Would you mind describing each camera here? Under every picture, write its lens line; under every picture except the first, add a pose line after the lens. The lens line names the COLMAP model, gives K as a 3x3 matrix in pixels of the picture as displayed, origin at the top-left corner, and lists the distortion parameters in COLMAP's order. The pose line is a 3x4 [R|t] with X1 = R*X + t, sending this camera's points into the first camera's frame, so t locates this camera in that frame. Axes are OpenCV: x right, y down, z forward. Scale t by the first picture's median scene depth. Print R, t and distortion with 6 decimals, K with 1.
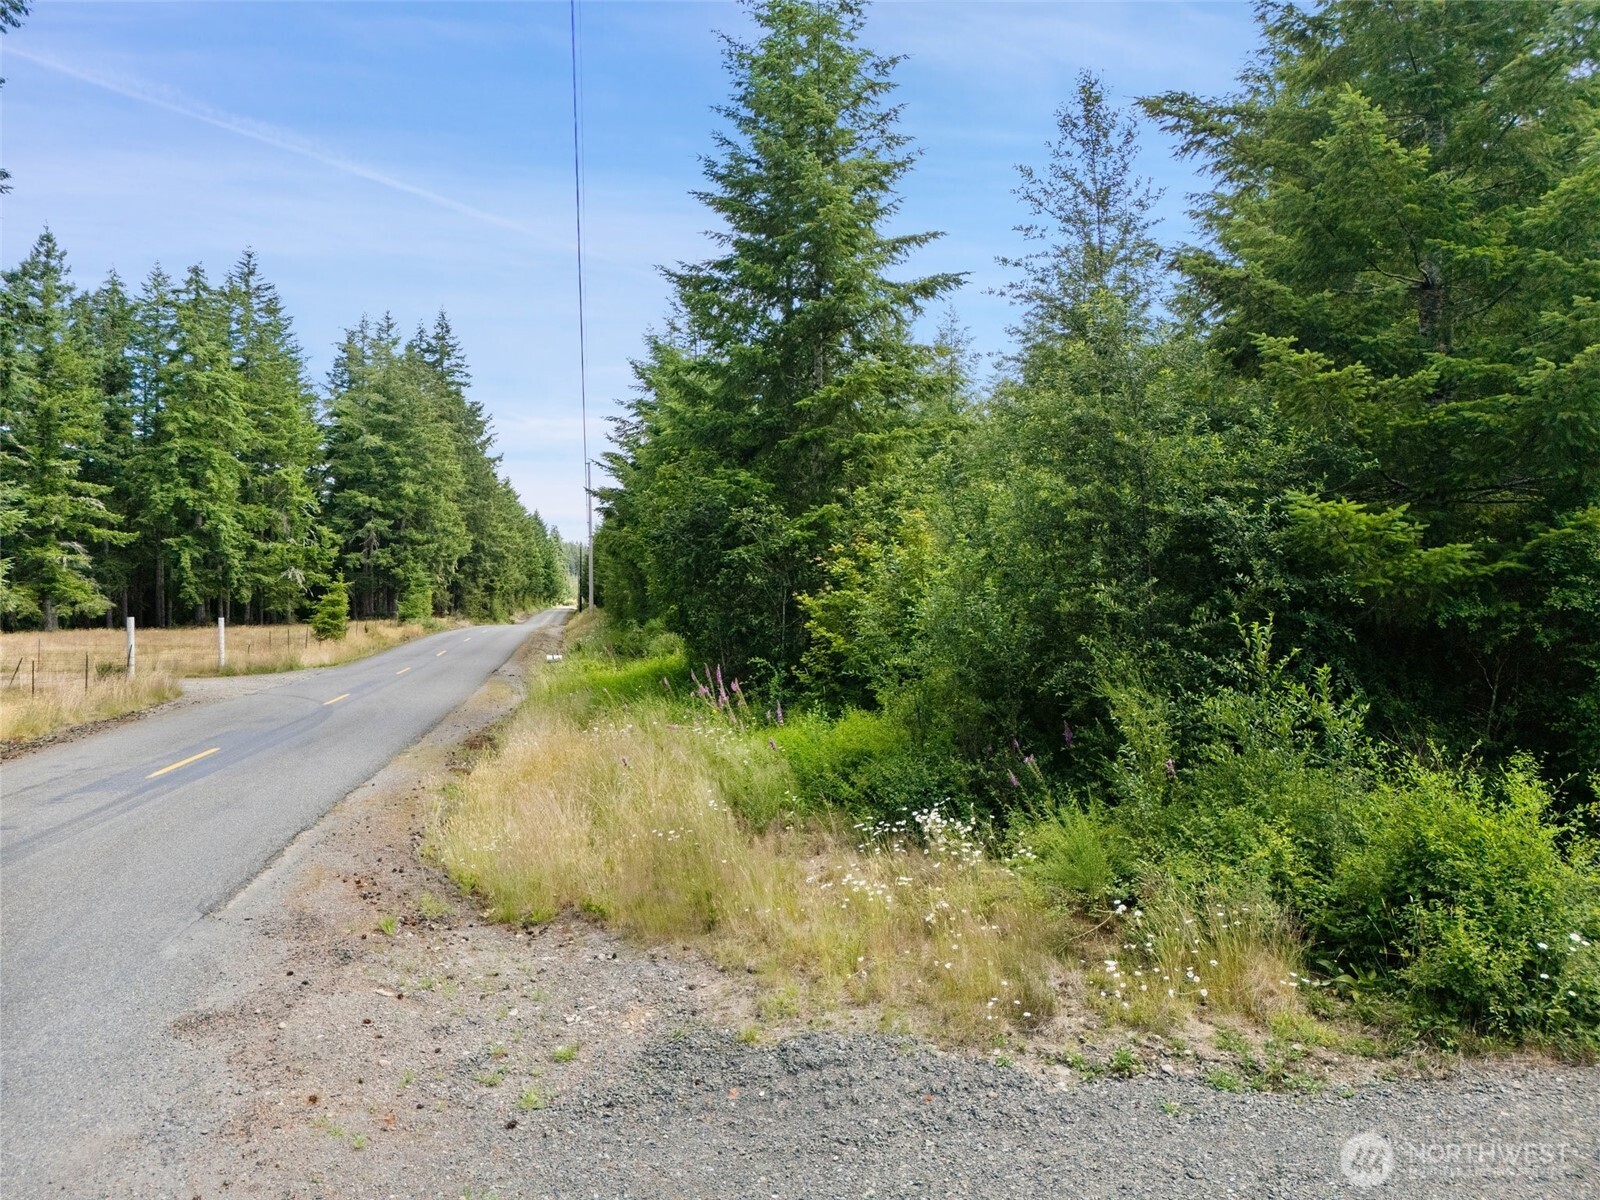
lens RADIAL K [[1162.1, 0, 799.6], [0, 1162.1, 595.3], [0, 0, 1]] dist [0.067738, -0.064798]
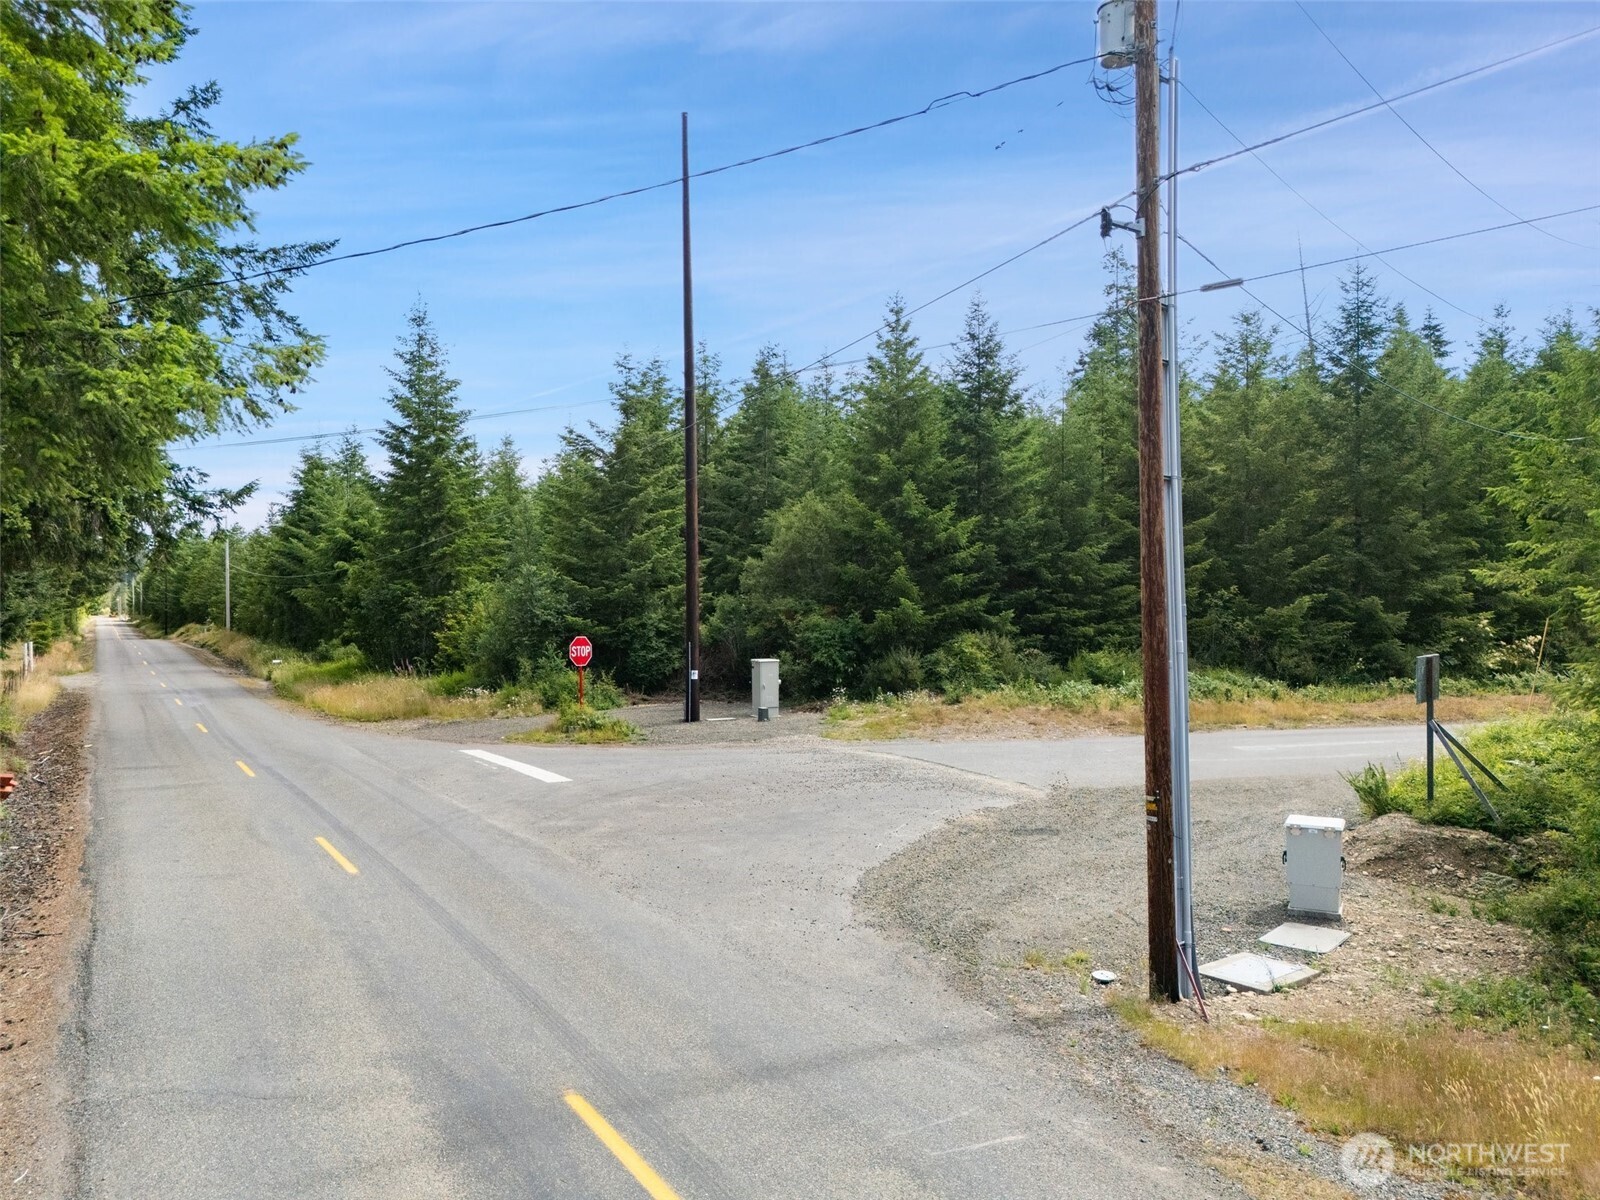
lens RADIAL K [[1162.1, 0, 799.6], [0, 1162.1, 595.3], [0, 0, 1]] dist [0.067738, -0.064798]
pose [[0.939350, 0.006170, 0.342905, -0.132051], [-0.003164, 0.999952, -0.009323, -0.063337], [-0.342946, 0.007673, 0.939324, -1.802268]]
